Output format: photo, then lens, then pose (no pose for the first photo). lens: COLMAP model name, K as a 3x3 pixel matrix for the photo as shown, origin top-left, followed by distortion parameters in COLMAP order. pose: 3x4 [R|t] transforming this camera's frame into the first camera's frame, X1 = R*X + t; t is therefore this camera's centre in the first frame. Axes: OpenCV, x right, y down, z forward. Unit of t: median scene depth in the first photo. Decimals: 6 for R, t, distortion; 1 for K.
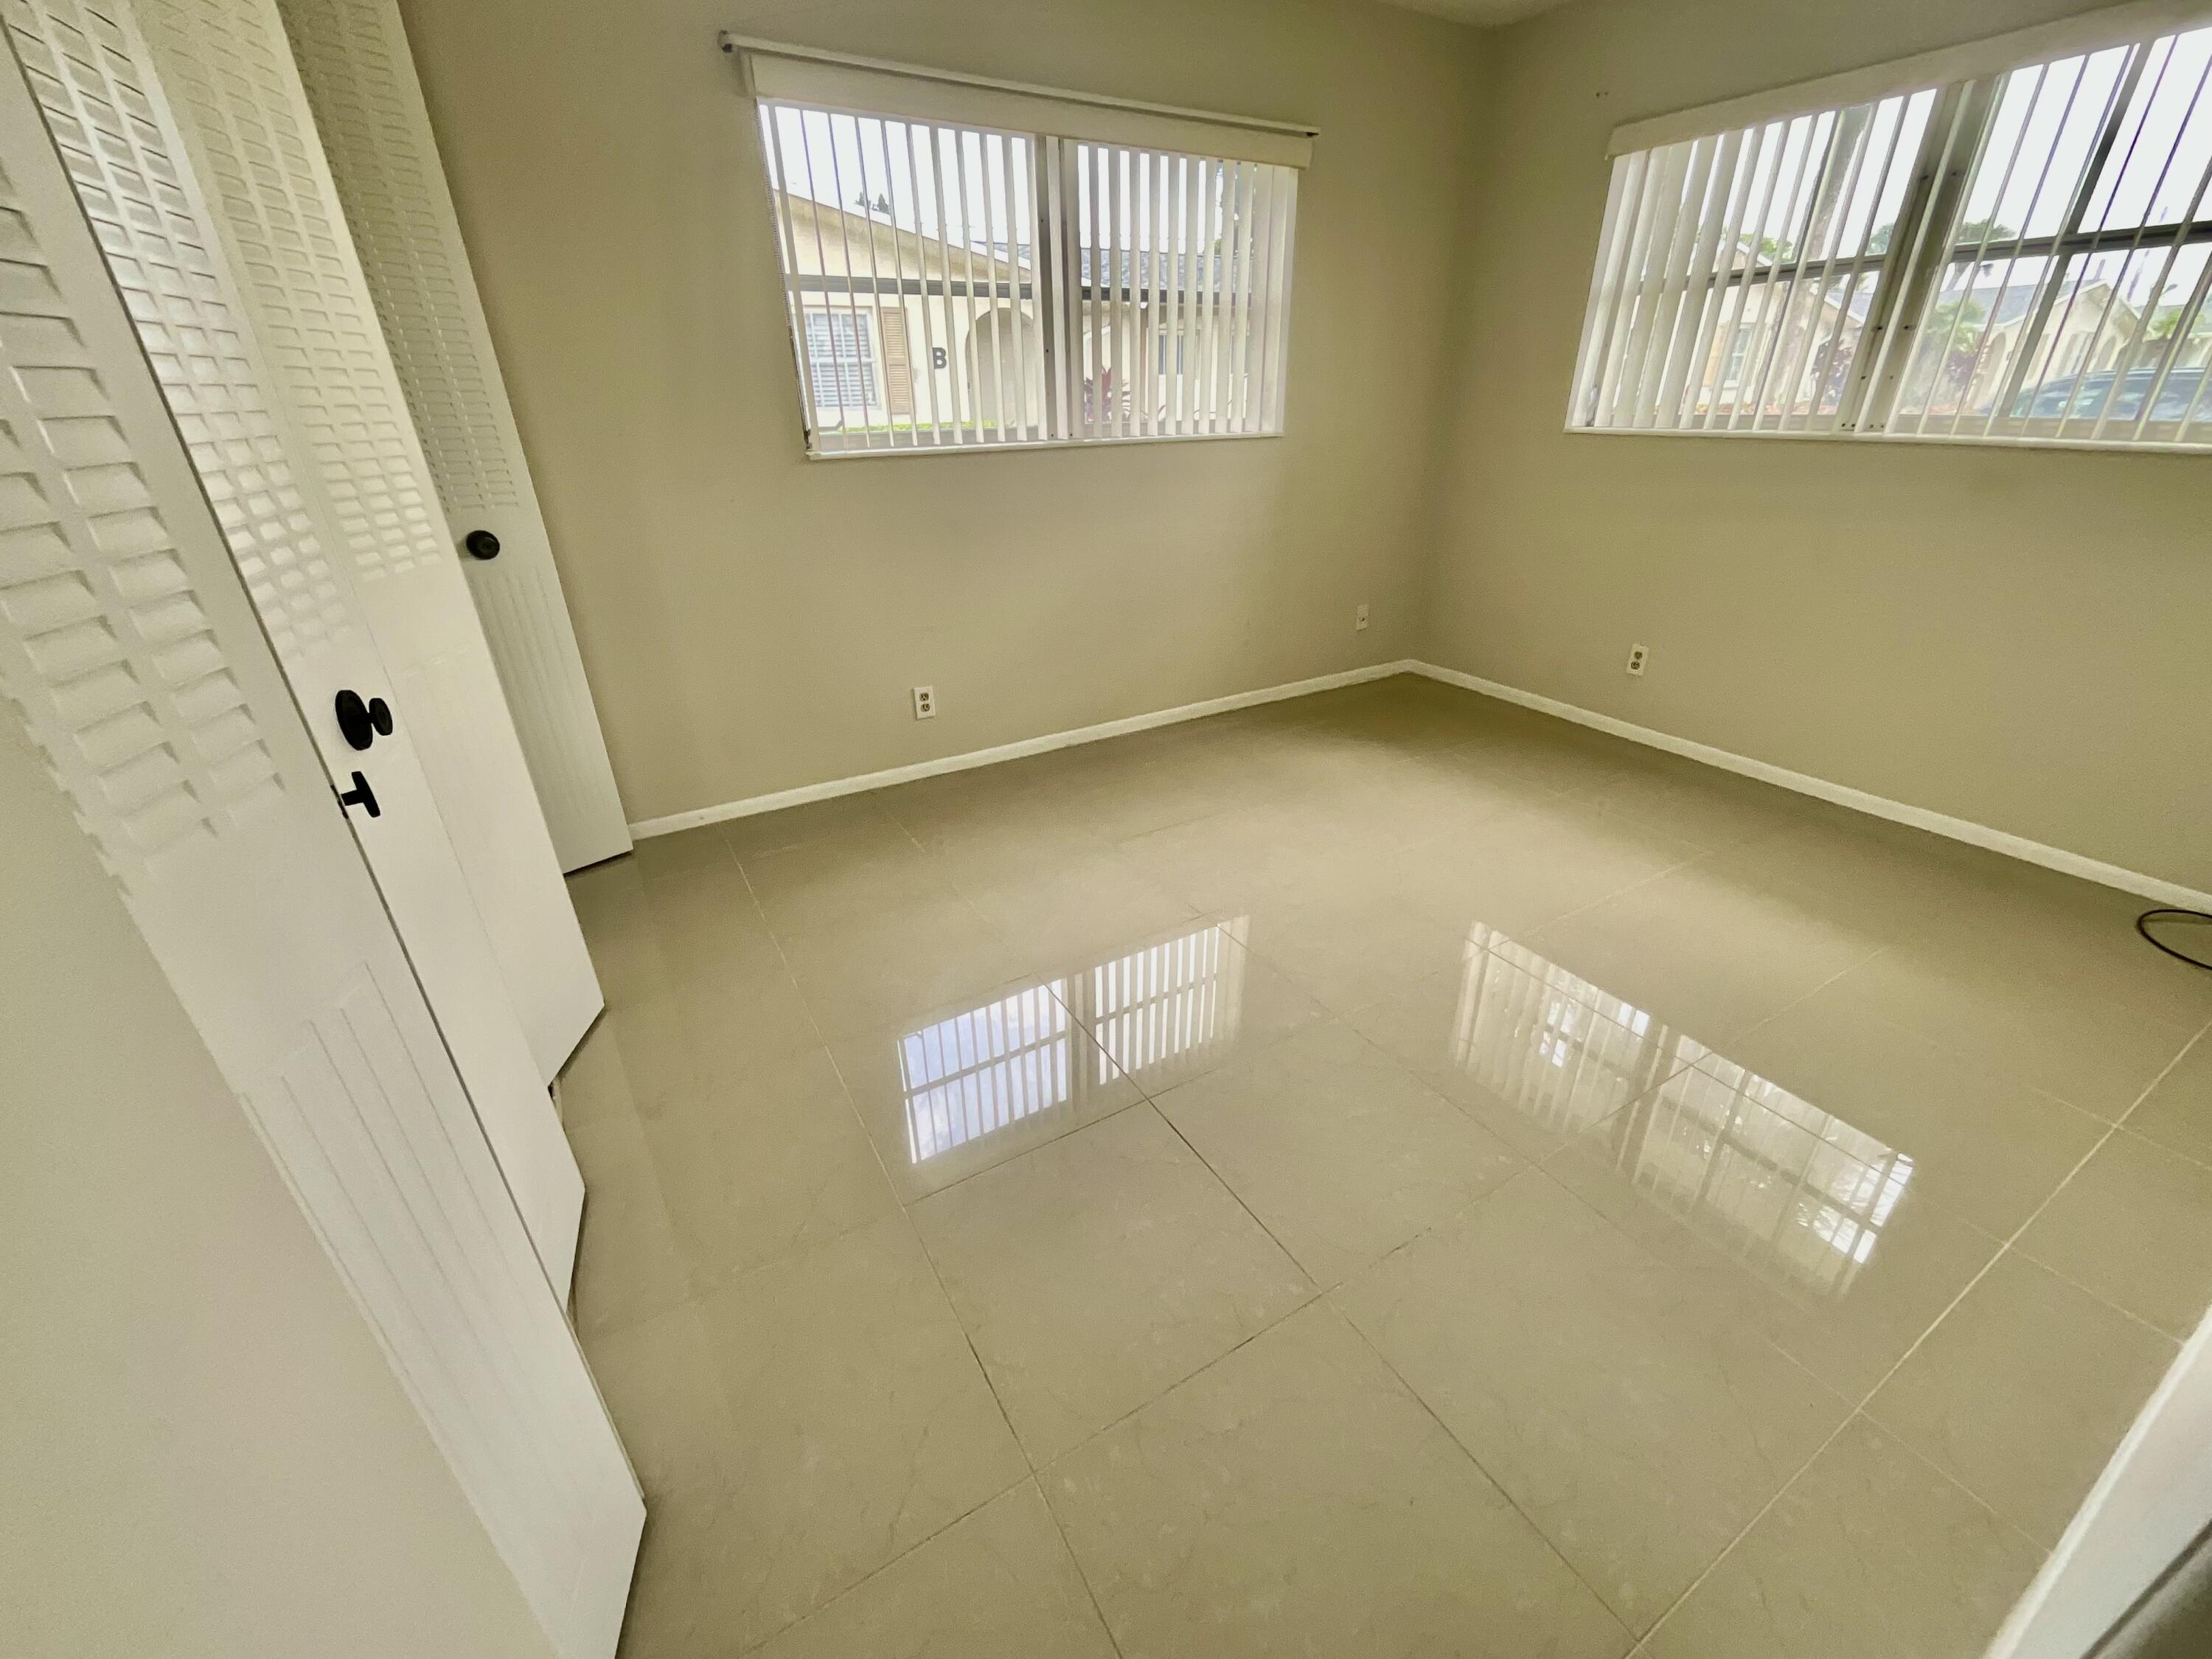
lens RADIAL K [[895.8, 0, 1101.5], [0, 895.8, 826.6], [0, 0, 1]] dist [0.001047, -0.000283]
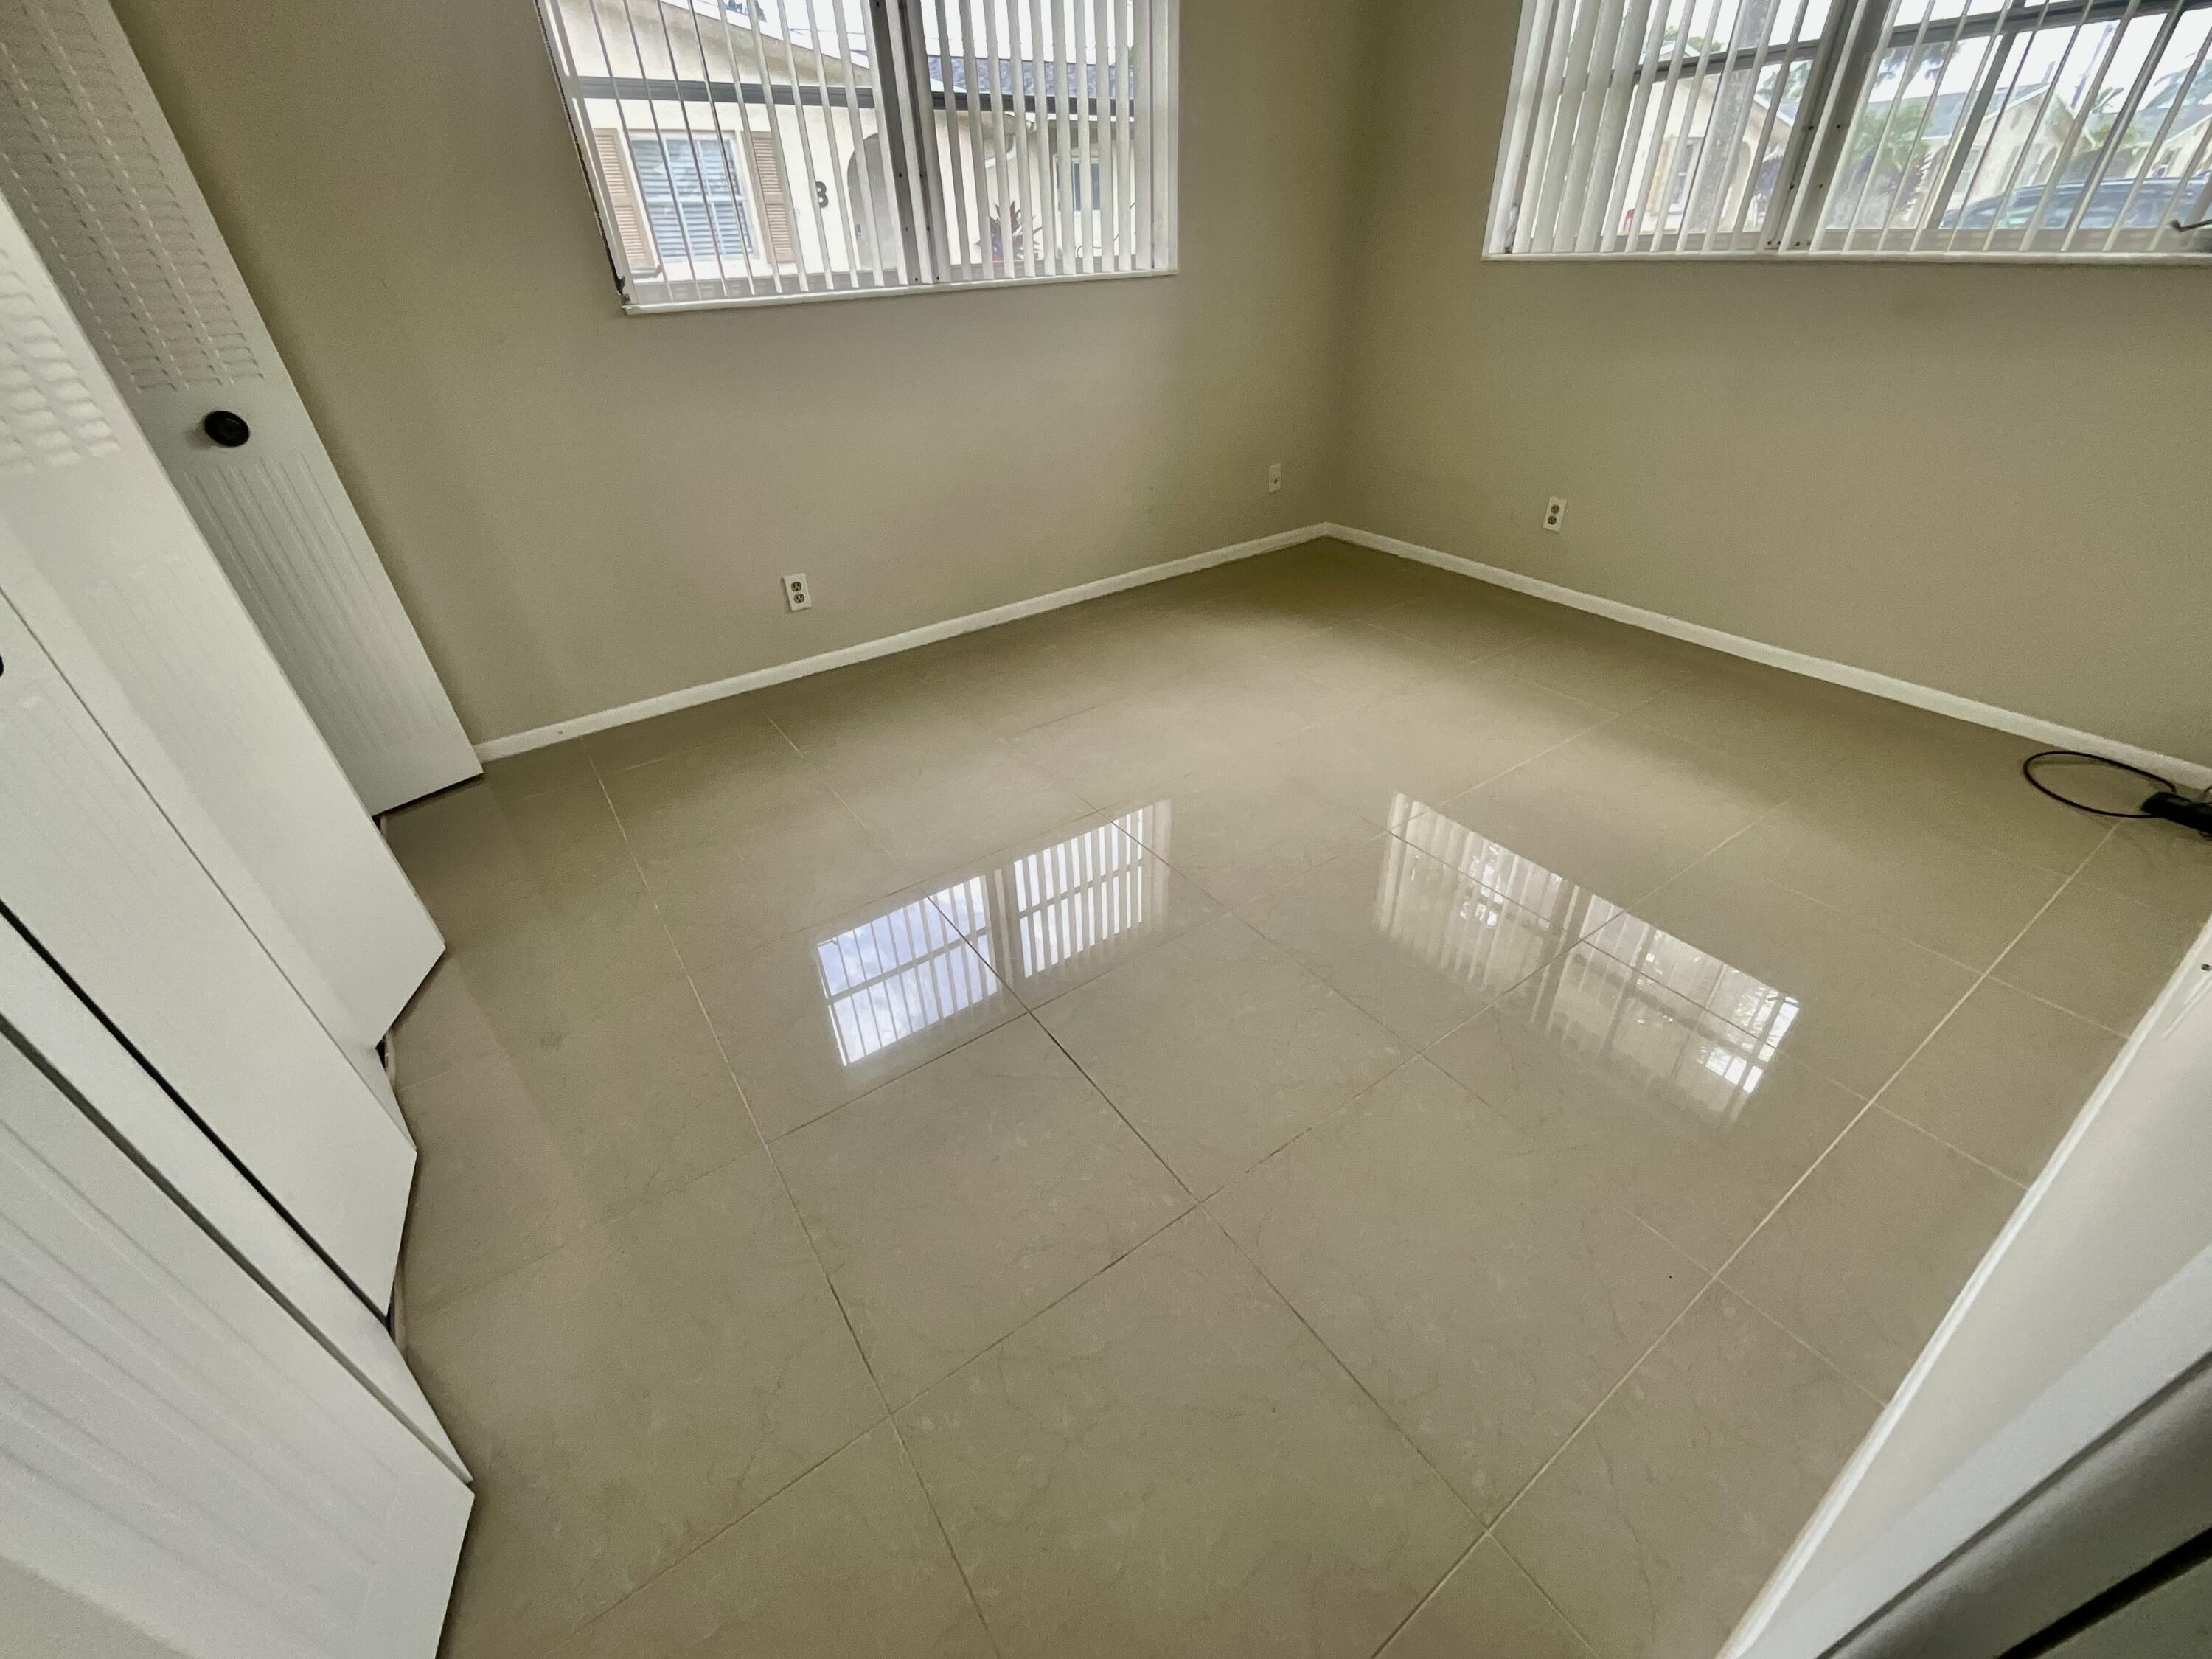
lens RADIAL K [[895.7, 0, 1101.9], [0, 895.7, 827.3], [0, 0, 1]] dist [-0.002364, 0.000189]
pose [[0.996971, -0.057487, 0.052393, 0.050150], [0.049944, 0.989534, 0.135380, -0.009371], [-0.059627, -0.132353, 0.989408, 0.042122]]
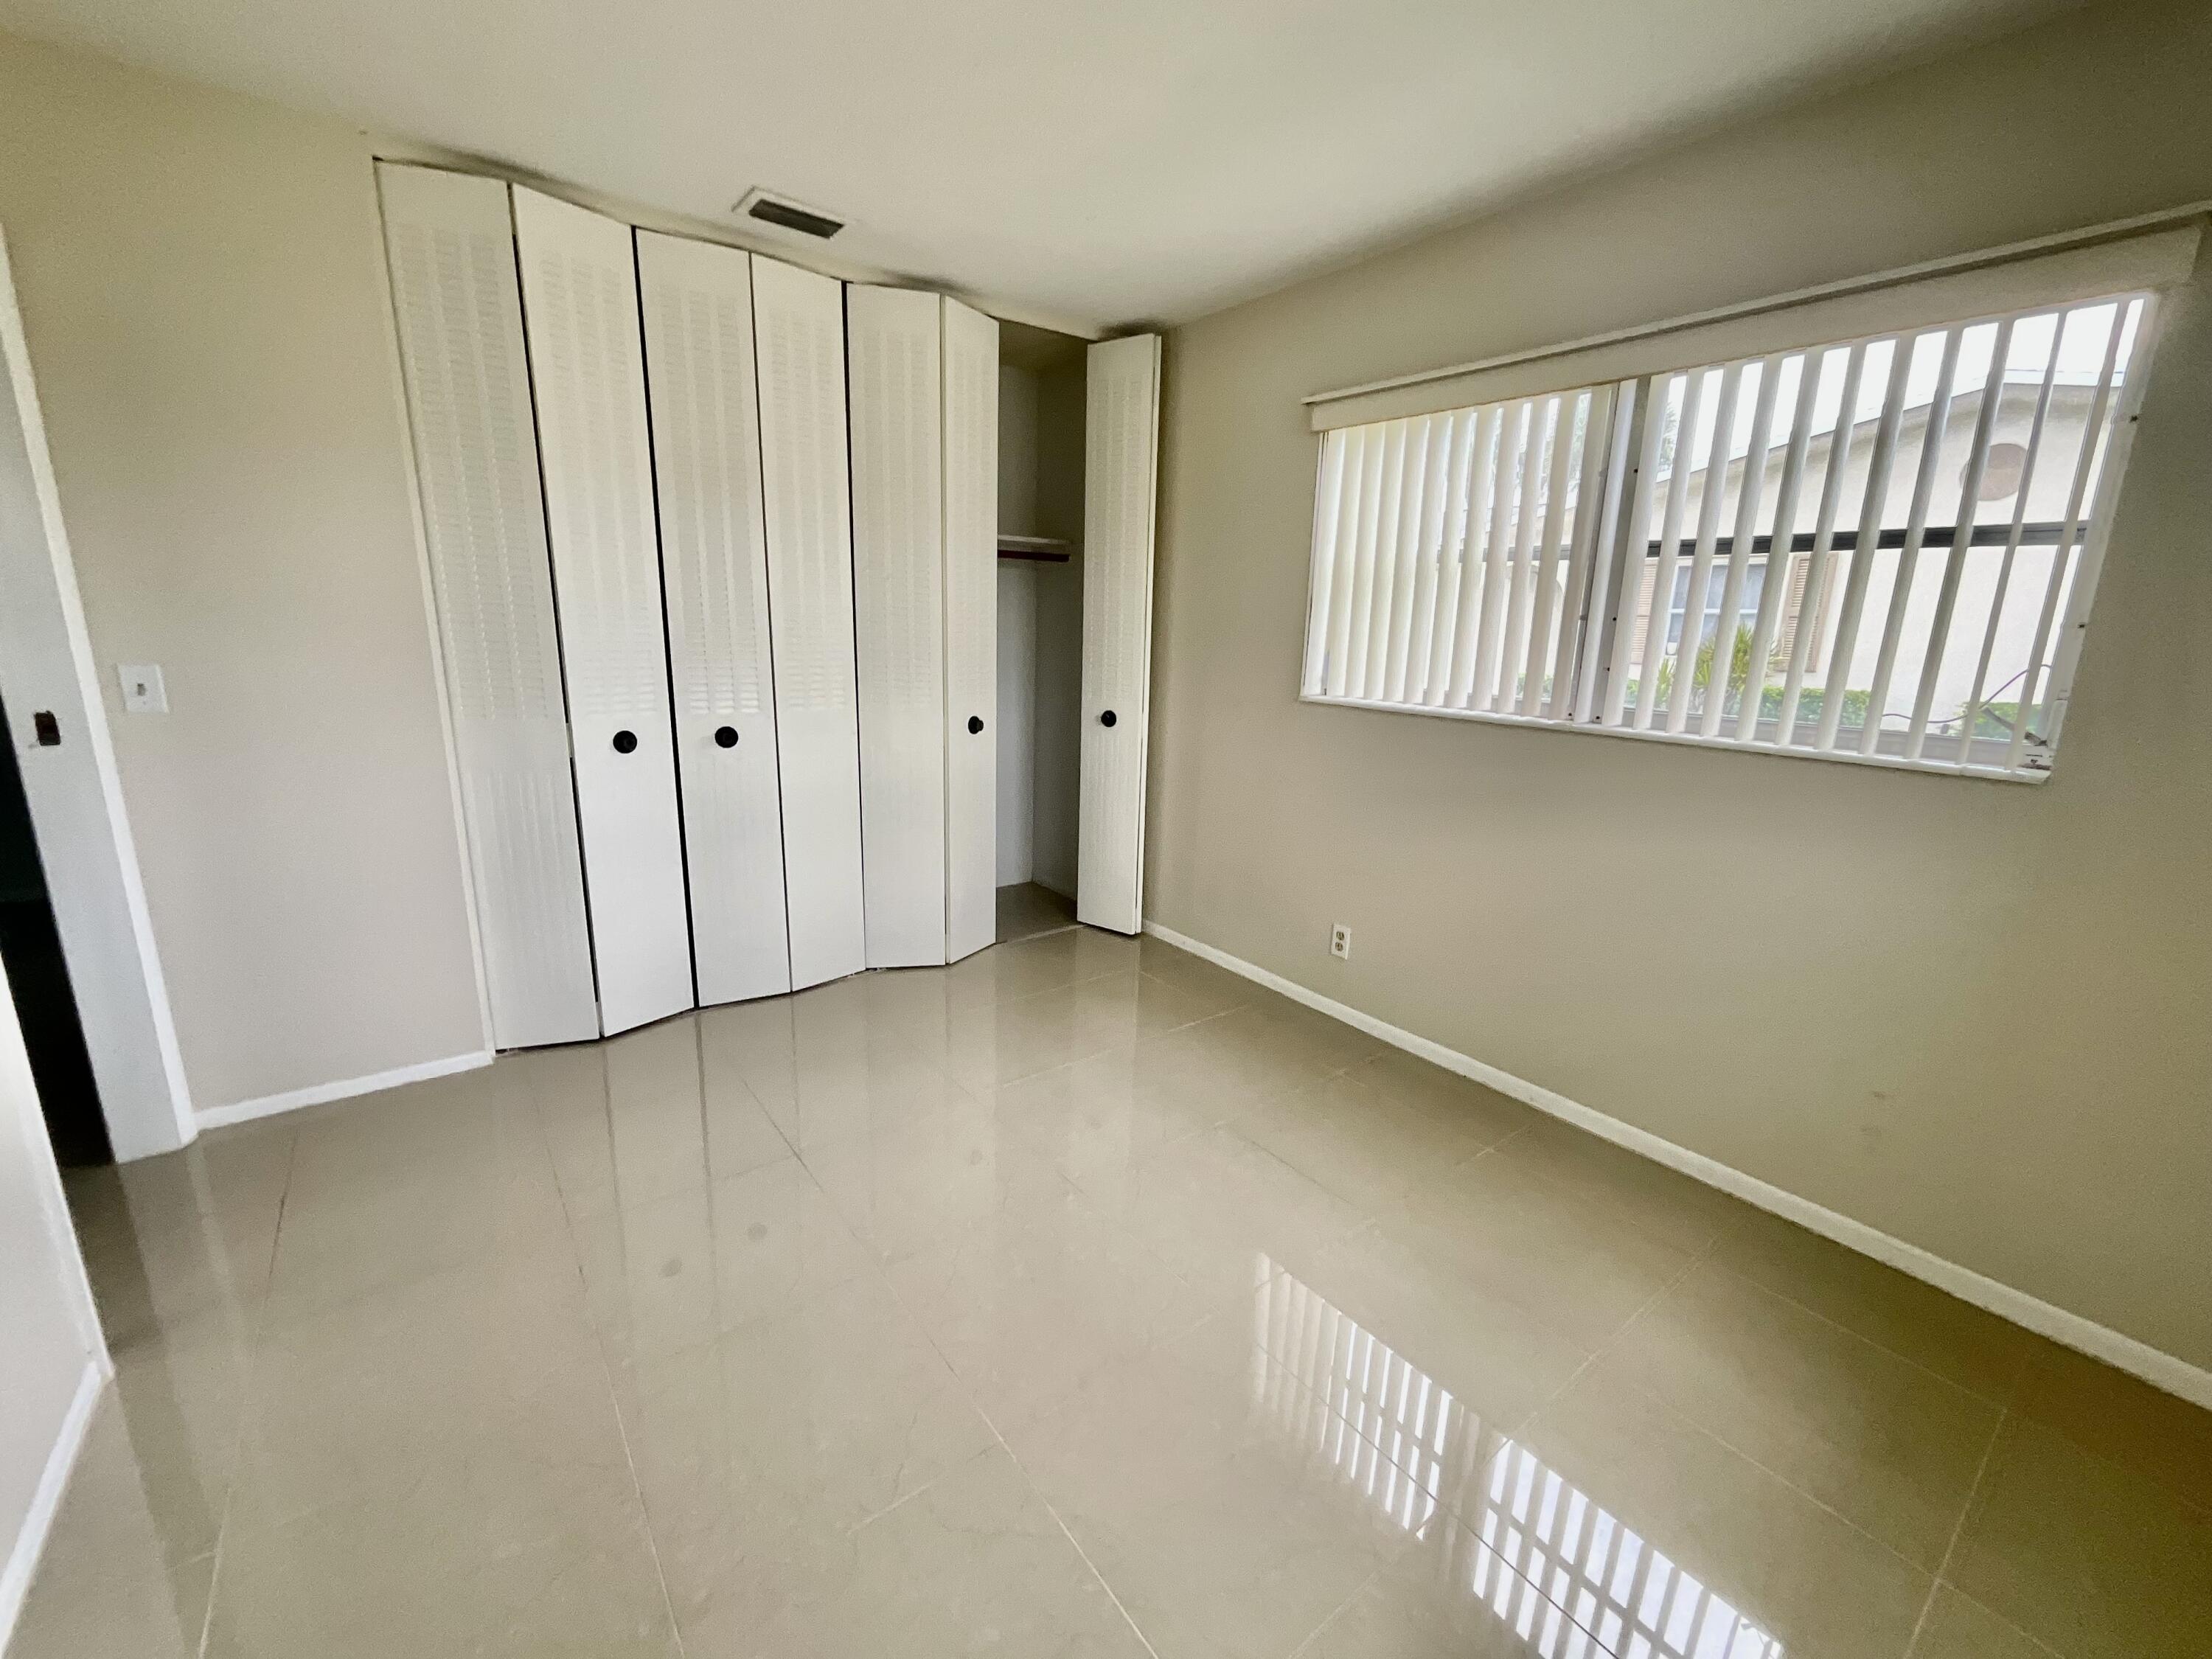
lens RADIAL K [[890.5, 0, 1111.1], [0, 890.5, 839.4], [0, 0, 1]] dist [-0.000537, 0.000048]
pose [[0.113947, 0.241057, -0.963799, 0.671096], [-0.475880, 0.864827, 0.160042, -0.266072], [0.872098, 0.440416, 0.213258, 0.512480]]
